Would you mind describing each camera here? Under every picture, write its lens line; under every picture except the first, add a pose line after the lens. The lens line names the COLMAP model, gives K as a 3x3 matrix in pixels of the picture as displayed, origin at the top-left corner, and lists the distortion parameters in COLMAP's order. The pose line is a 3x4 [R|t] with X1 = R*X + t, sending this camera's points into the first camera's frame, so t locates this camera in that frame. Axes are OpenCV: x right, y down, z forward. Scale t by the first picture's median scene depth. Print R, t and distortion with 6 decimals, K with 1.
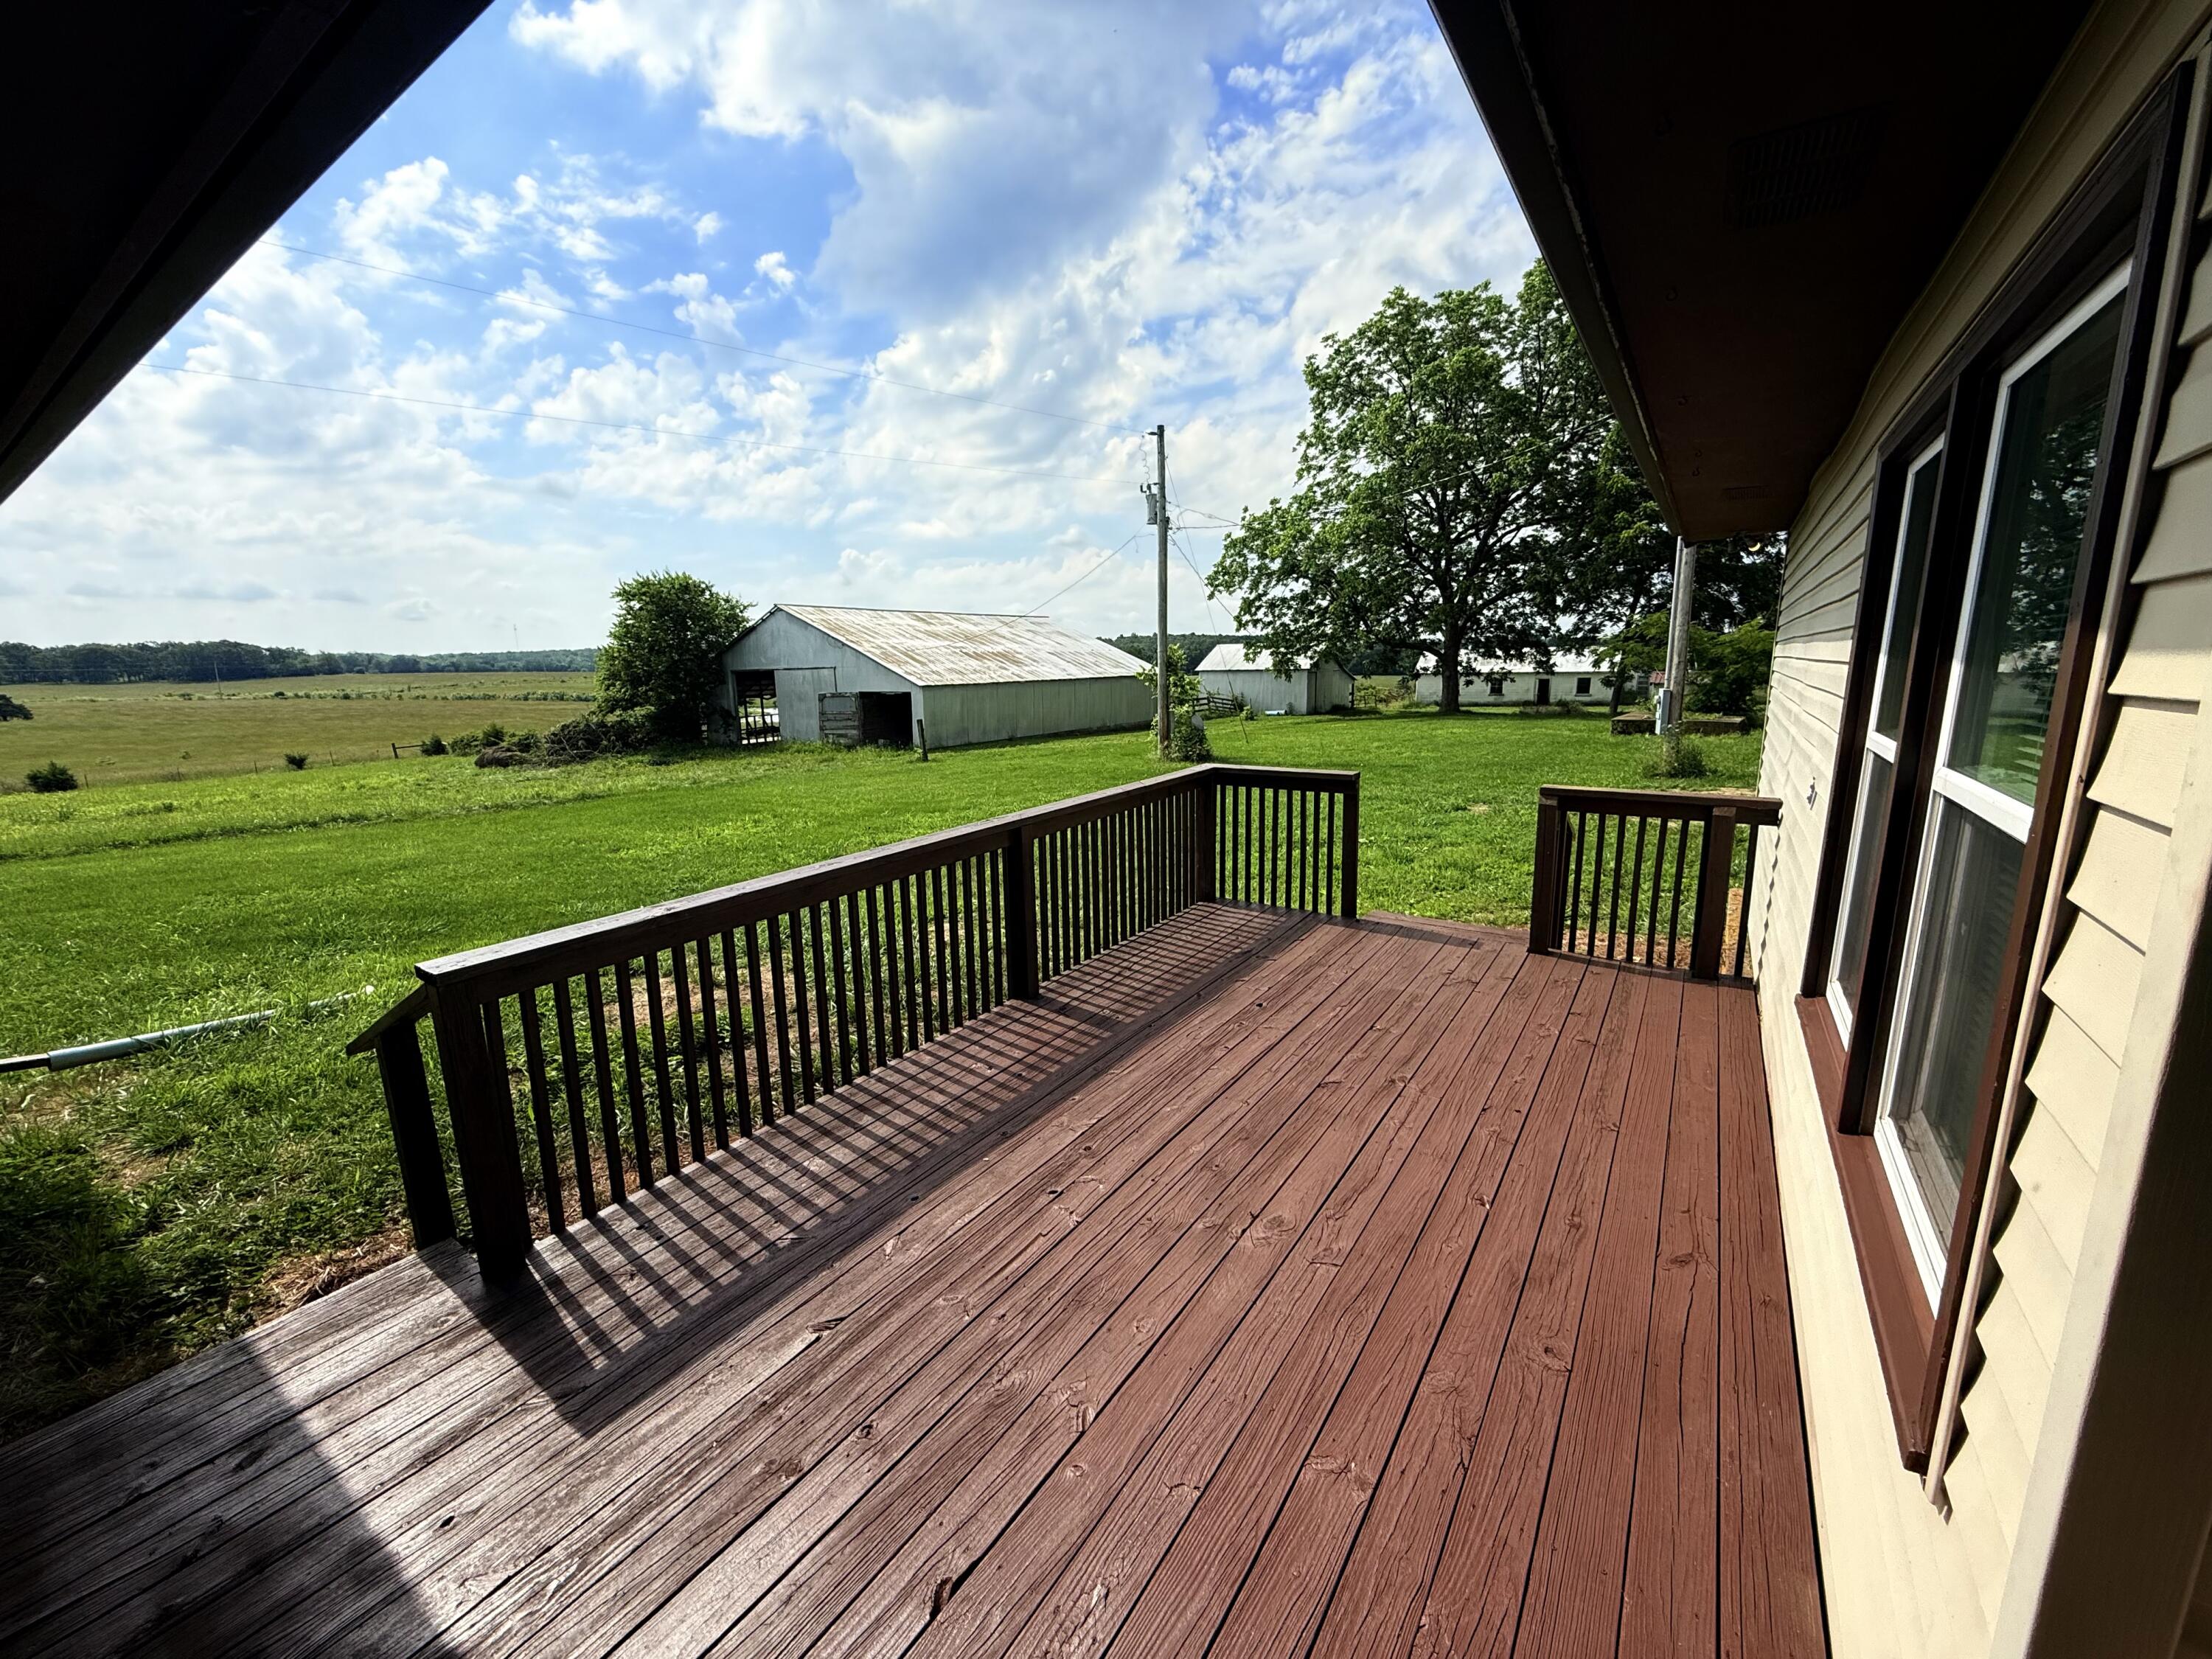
lens RADIAL K [[902.2, 0, 1104.2], [0, 902.2, 837.2], [0, 0, 1]] dist [0.017501, 0.000042]
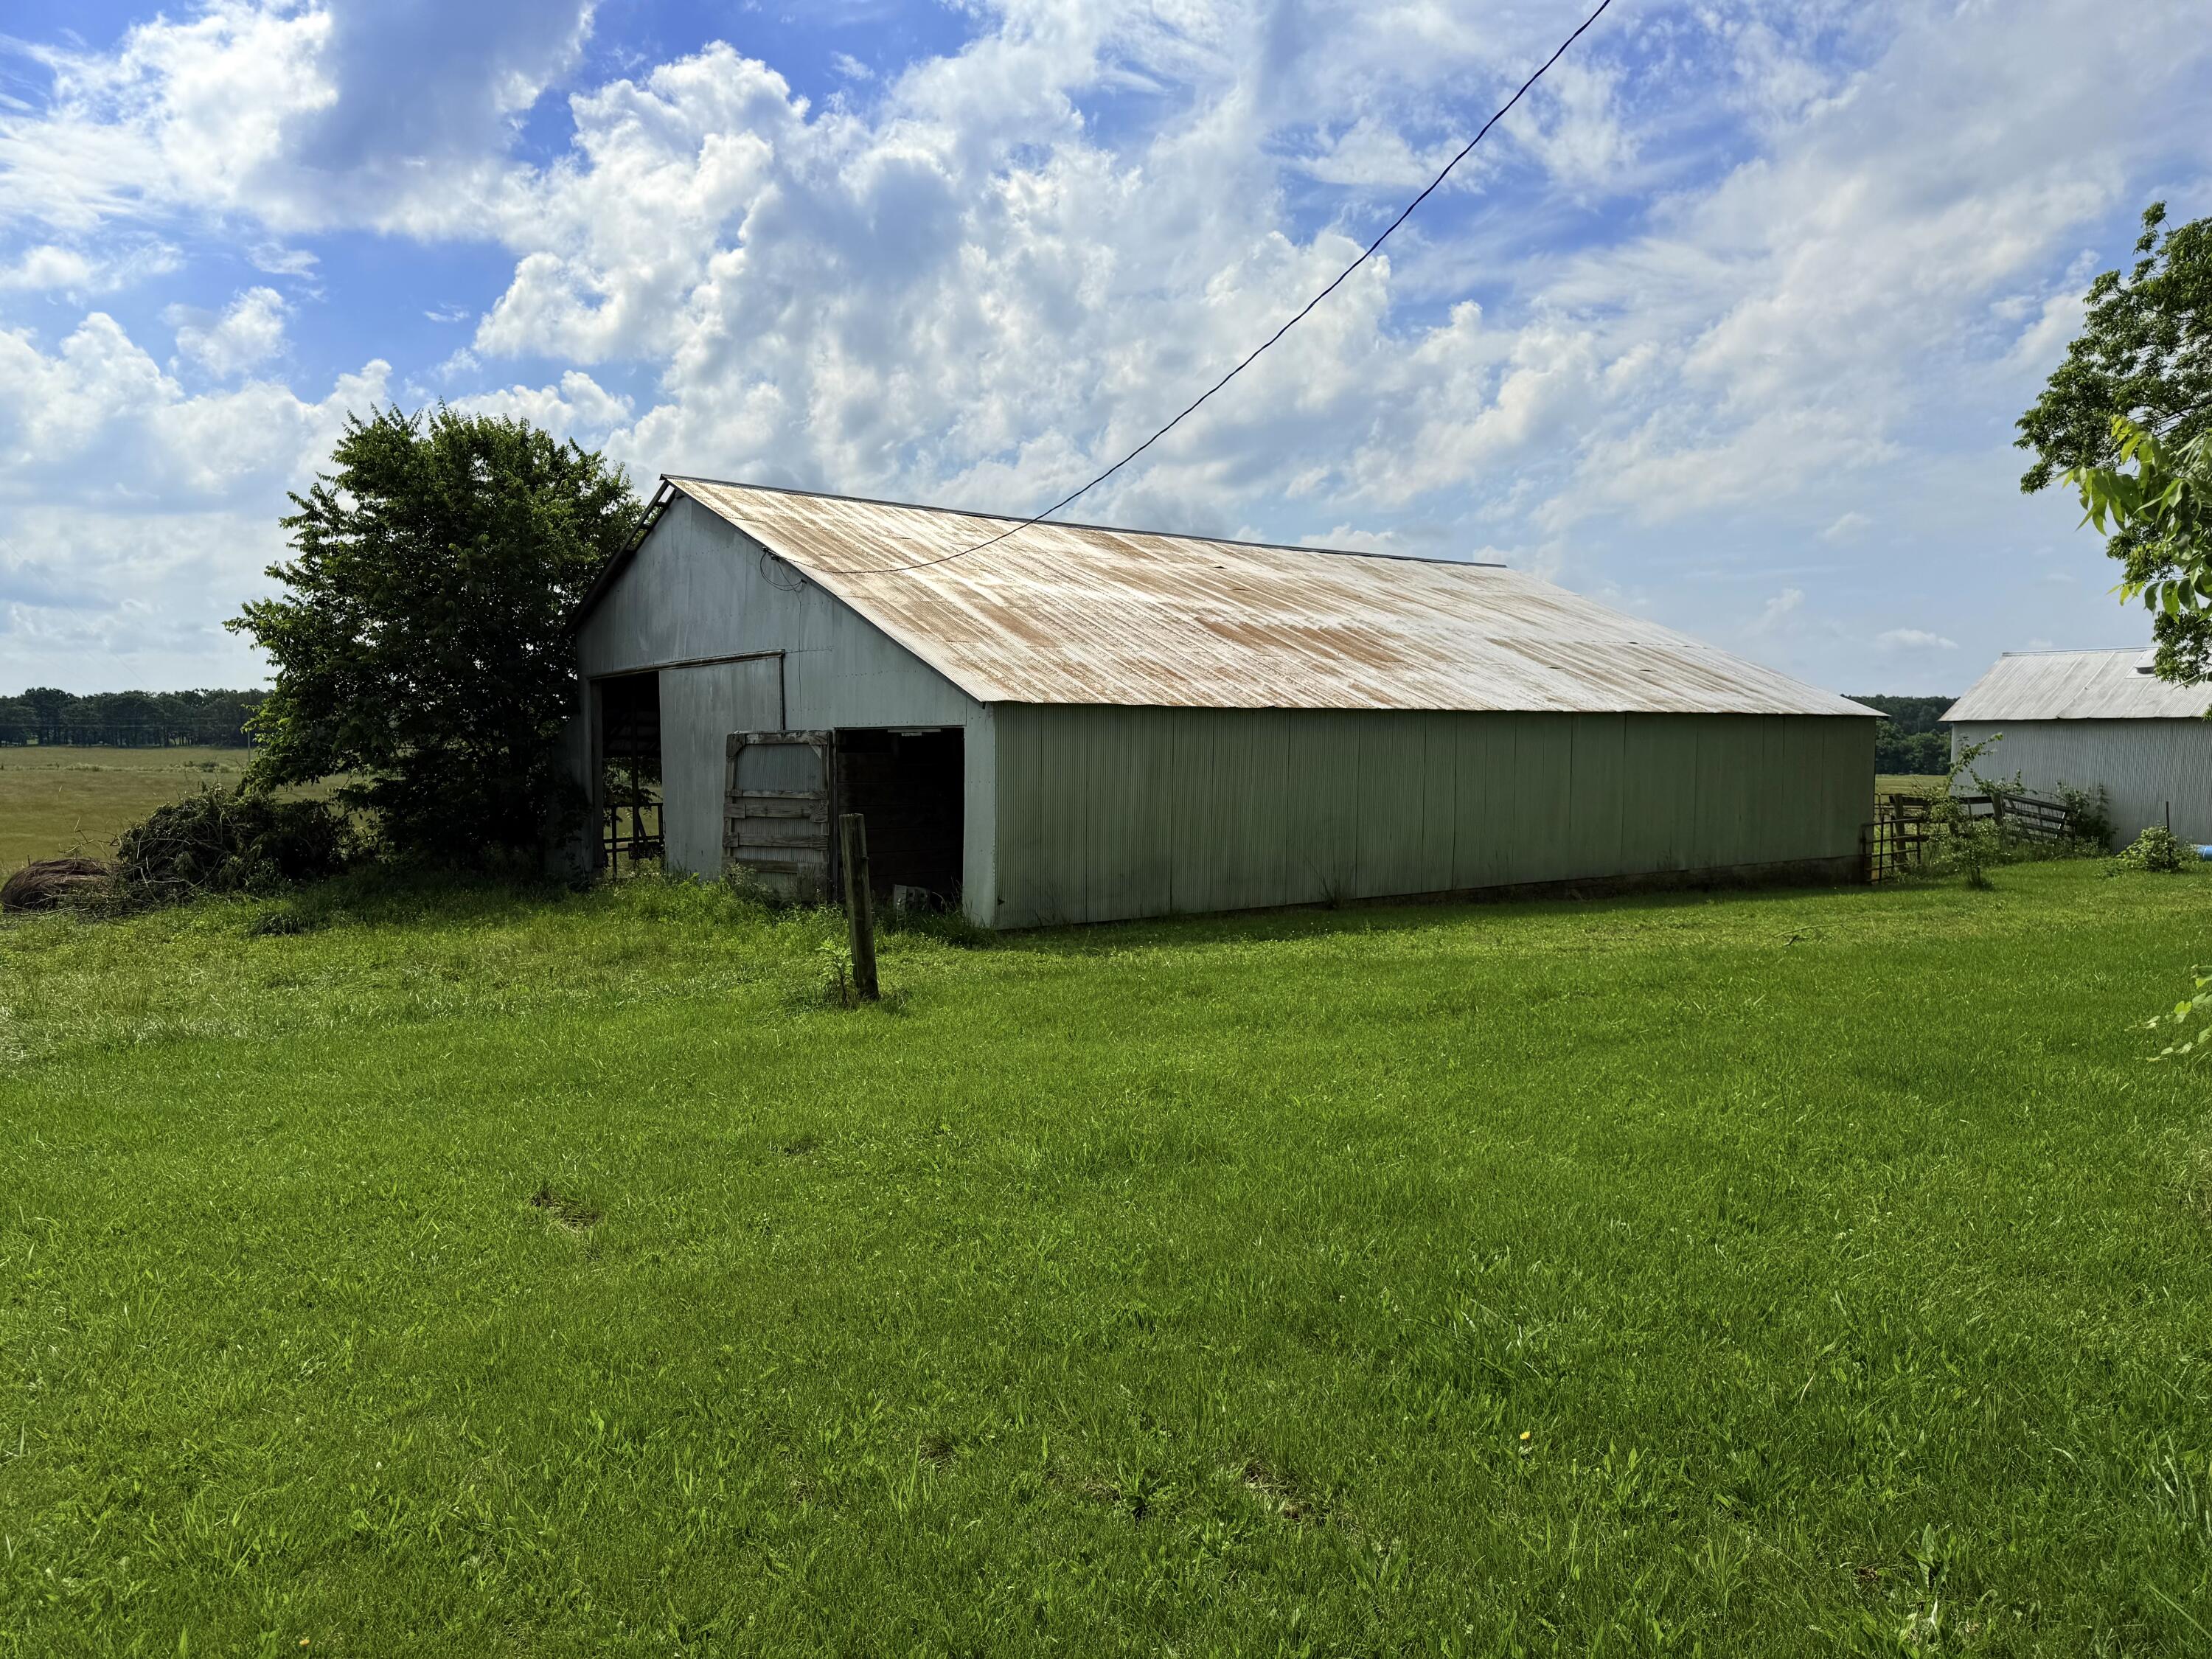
lens RADIAL K [[1542.5, 0, 1103.8], [0, 1542.5, 825.7], [0, 0, 1]] dist [-0.008480, -0.004904]
pose [[0.943925, 0.035784, -0.328214, -0.009817], [-0.081311, 0.988686, -0.126053, -0.065024], [0.319990, 0.145672, 0.936155, 0.506351]]
